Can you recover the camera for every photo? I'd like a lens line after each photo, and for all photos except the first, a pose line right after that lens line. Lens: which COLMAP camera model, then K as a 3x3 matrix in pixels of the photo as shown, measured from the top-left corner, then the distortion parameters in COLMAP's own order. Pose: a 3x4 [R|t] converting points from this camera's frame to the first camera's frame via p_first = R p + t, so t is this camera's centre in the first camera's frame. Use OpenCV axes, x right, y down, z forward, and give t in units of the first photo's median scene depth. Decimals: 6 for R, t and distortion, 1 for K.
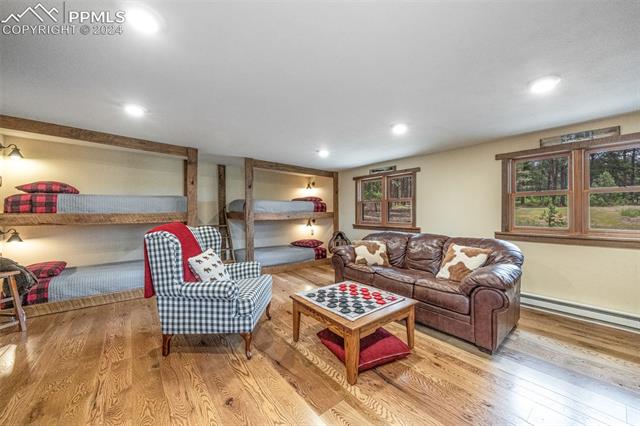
lens RADIAL K [[248.0, 0, 316.7], [0, 248.0, 210.4], [0, 0, 1]] dist [-0.001285, -0.000082]
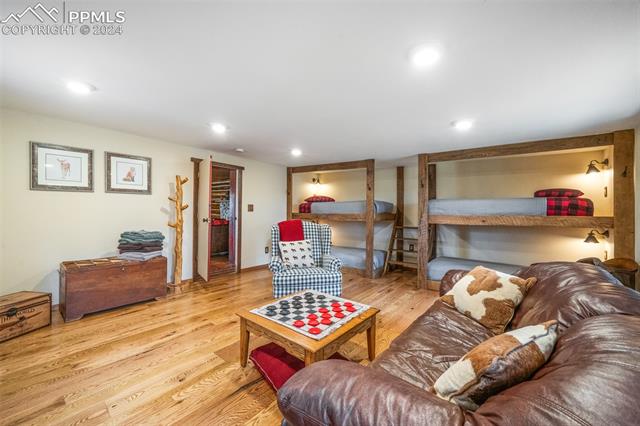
lens RADIAL K [[248.0, 0, 316.7], [0, 248.0, 212.9], [0, 0, 1]] dist [-0.001285, -0.000082]
pose [[0.206255, 0.006108, -0.978479, 0.649075], [-0.007449, 0.999961, 0.004672, 0.001365], [0.978470, 0.006325, 0.206293, 0.541088]]
